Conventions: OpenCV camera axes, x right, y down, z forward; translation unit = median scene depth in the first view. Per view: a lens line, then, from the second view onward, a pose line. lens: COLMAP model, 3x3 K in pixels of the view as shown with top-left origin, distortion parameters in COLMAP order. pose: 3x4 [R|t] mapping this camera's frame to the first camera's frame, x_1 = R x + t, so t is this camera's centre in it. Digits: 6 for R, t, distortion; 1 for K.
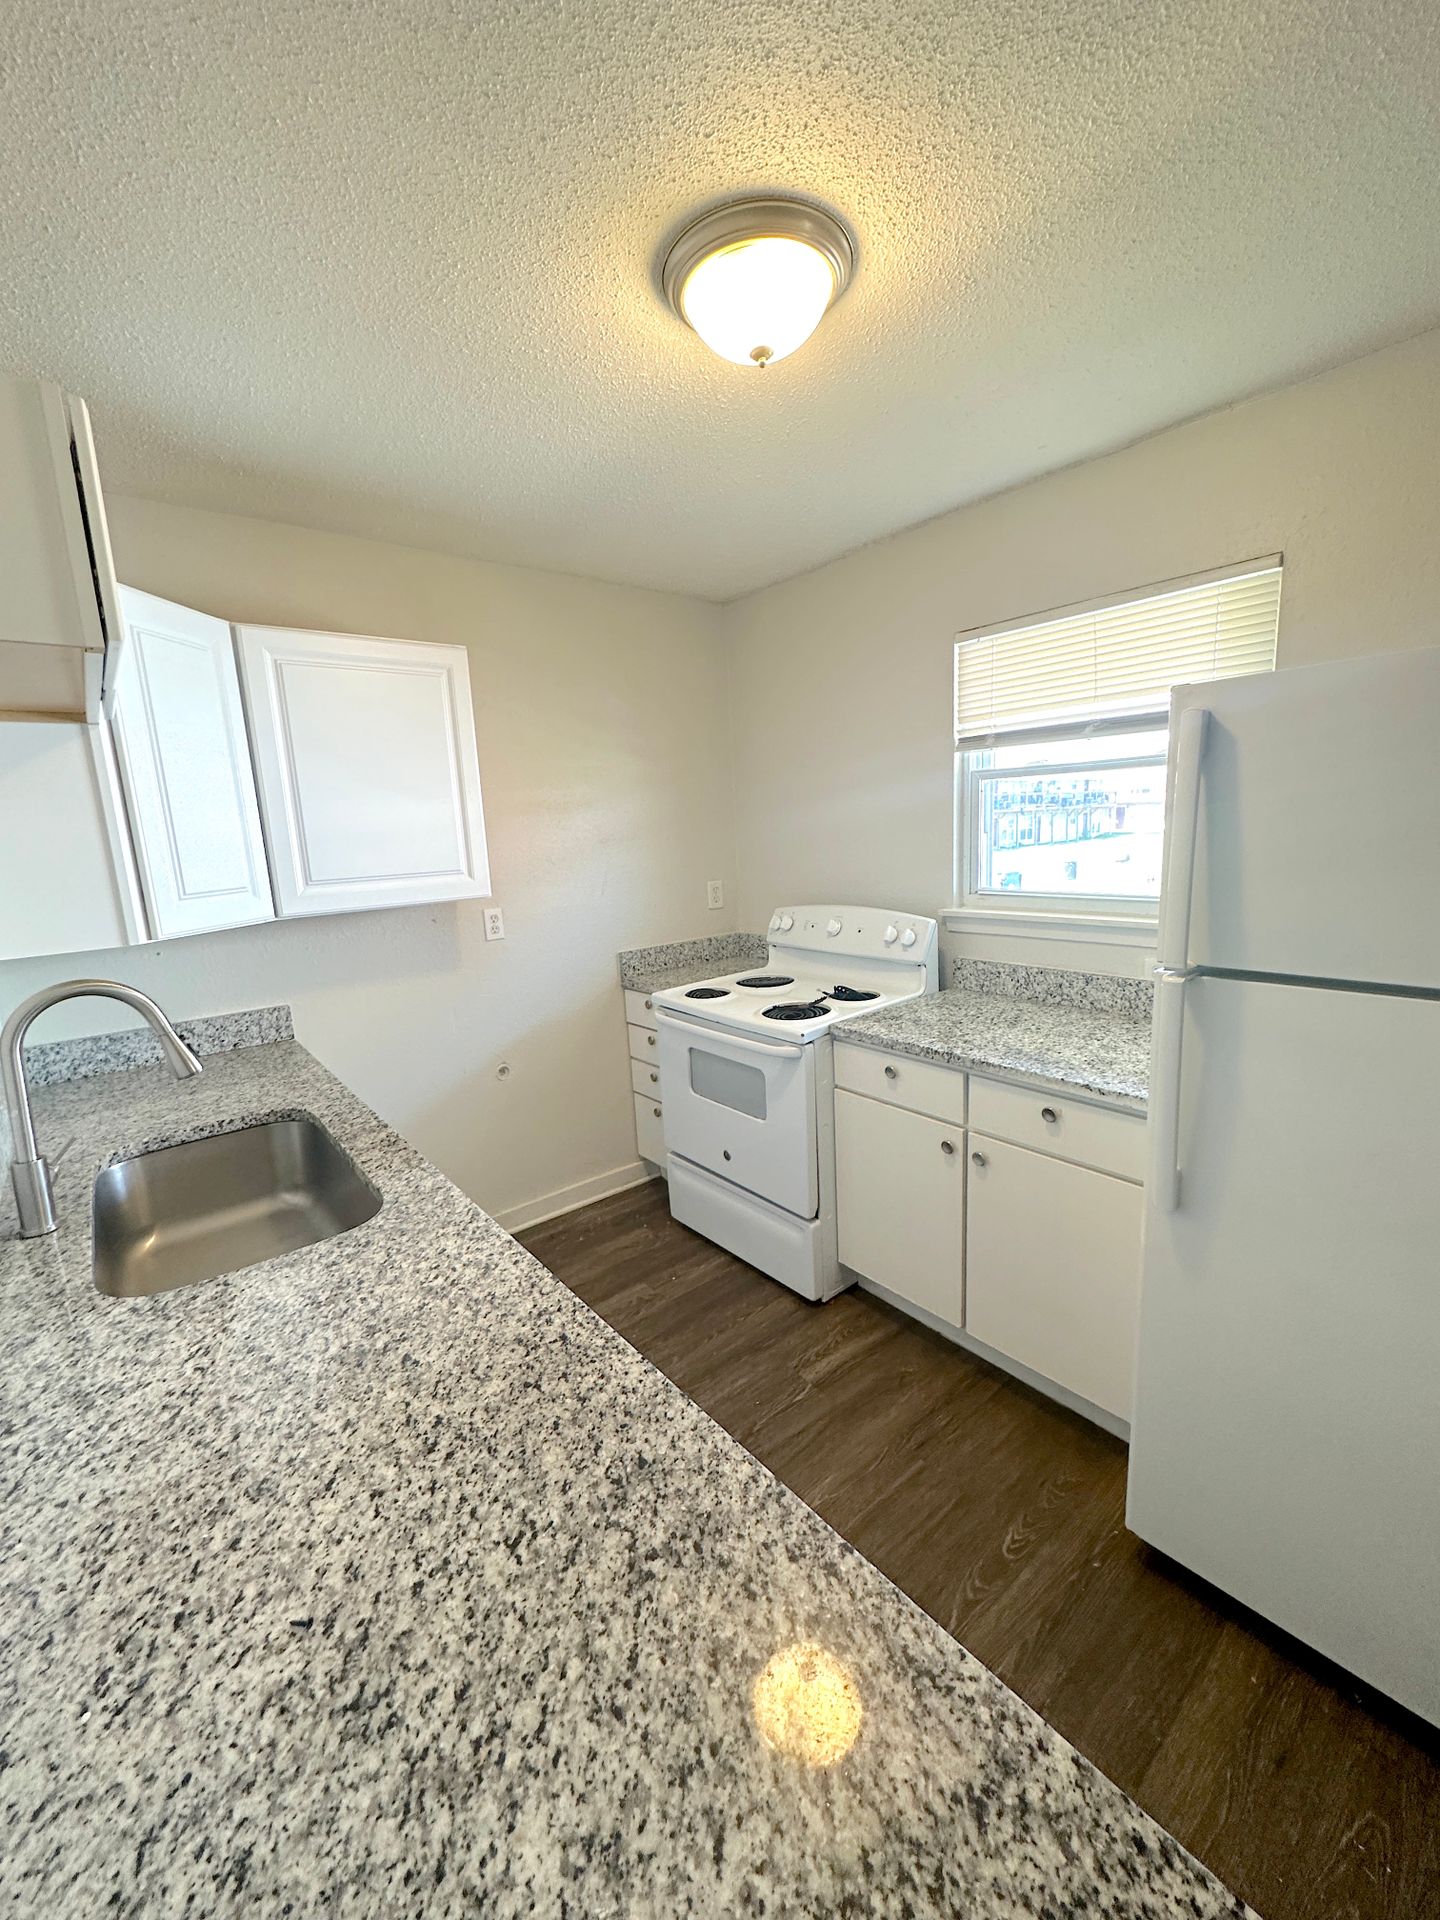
lens RADIAL K [[764.6, 0, 723.6], [0, 764.6, 960.9], [0, 0, 1]] dist [-0.001826, 0.000077]
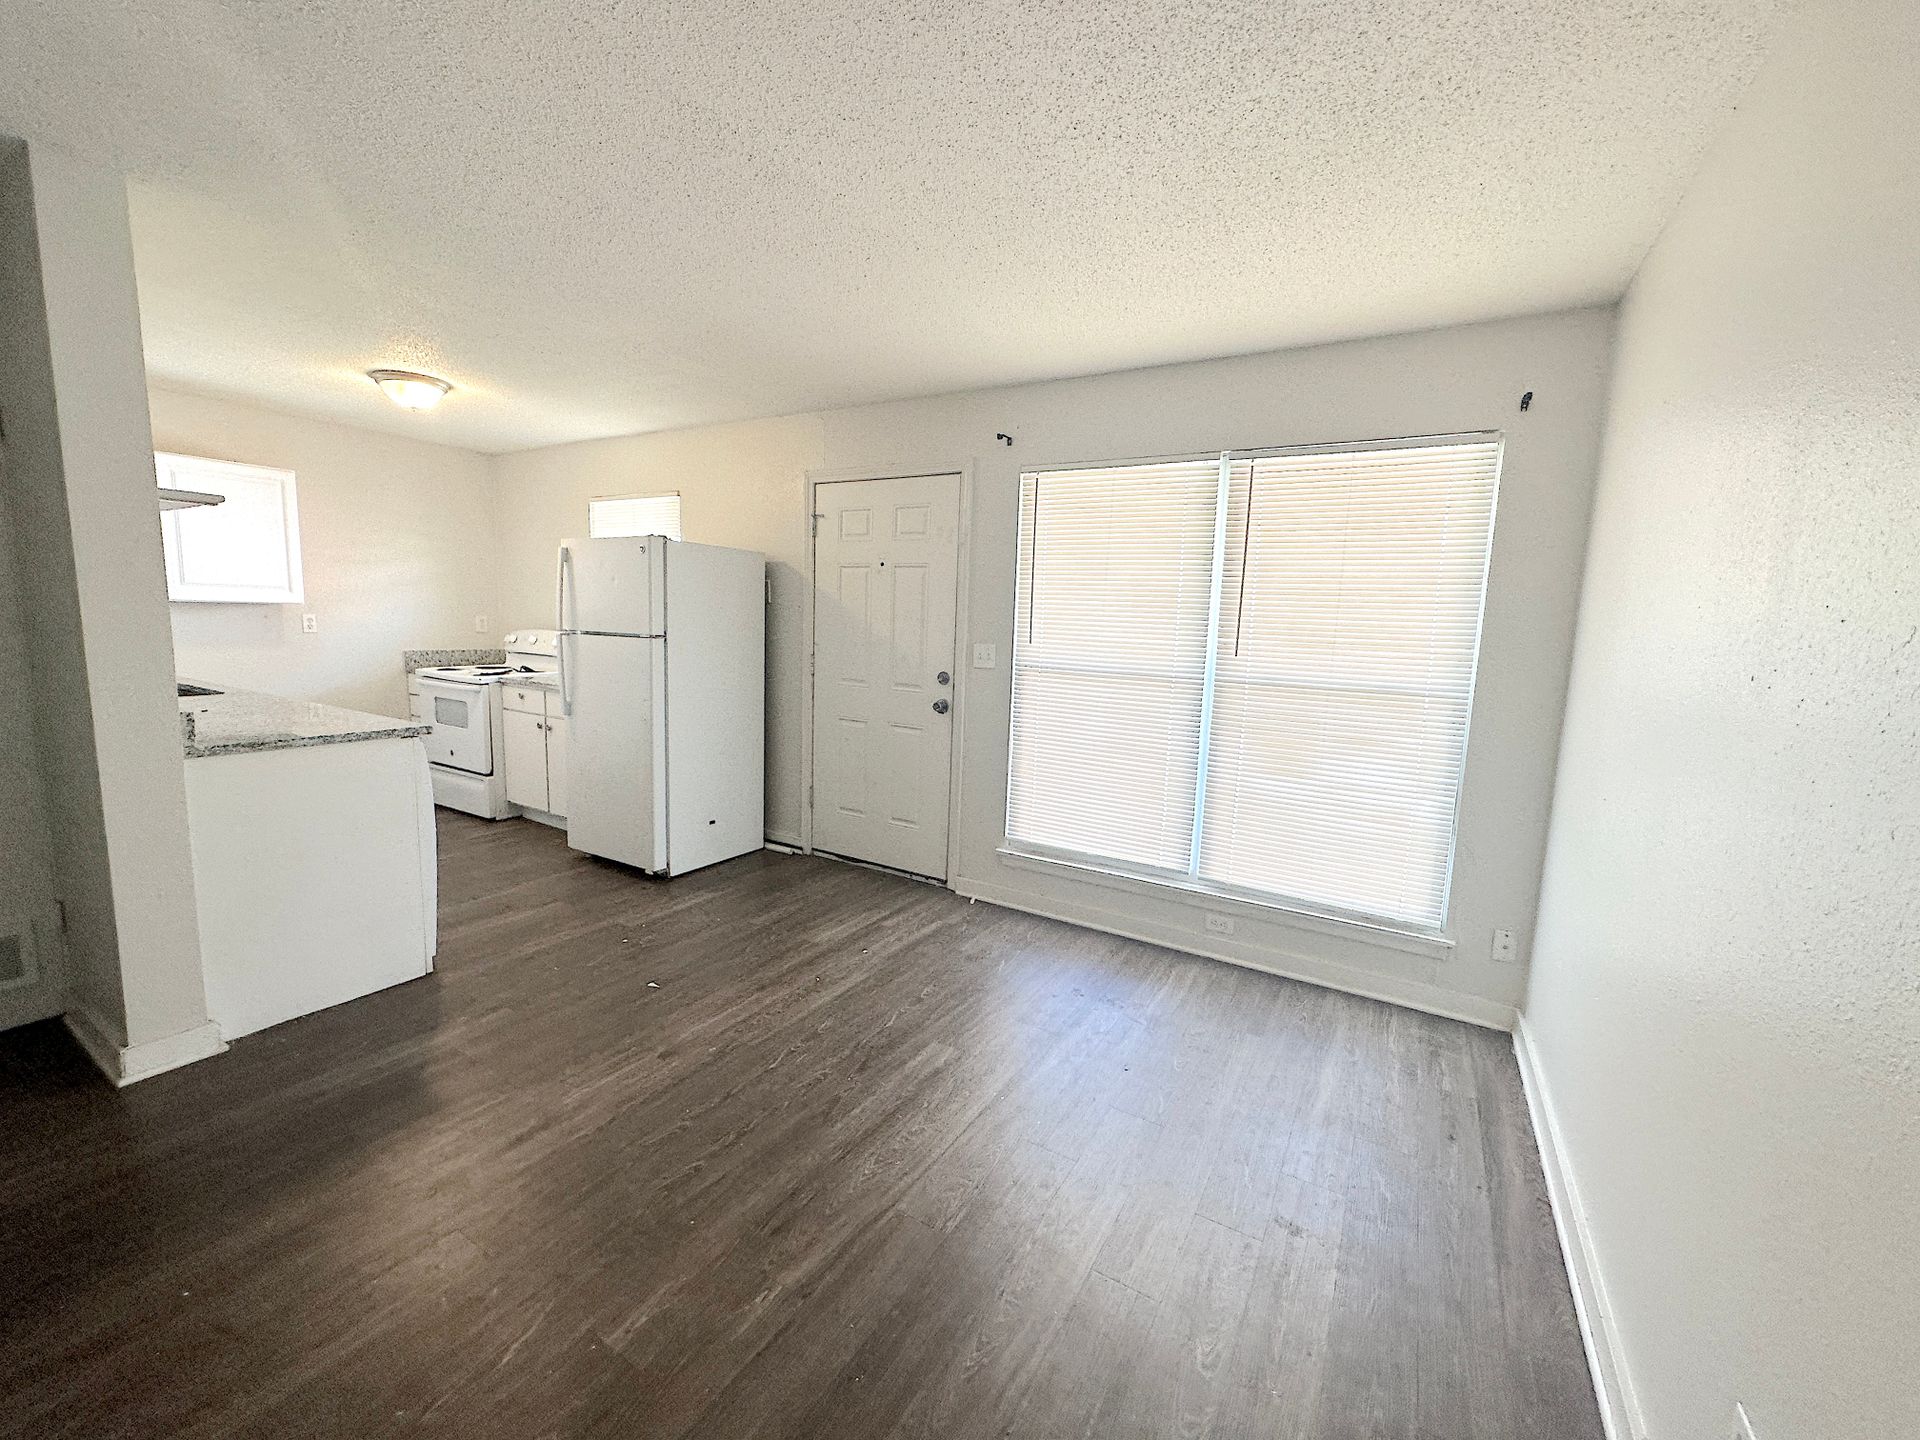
lens RADIAL K [[764.6, 0, 954.1], [0, 764.6, 718.4], [0, 0, 1]] dist [-0.001826, 0.000077]
pose [[0.938419, 0.036405, 0.343577, 0.680688], [-0.019352, 0.998411, -0.052934, 0.325033], [-0.344957, 0.043025, 0.937632, -1.570542]]
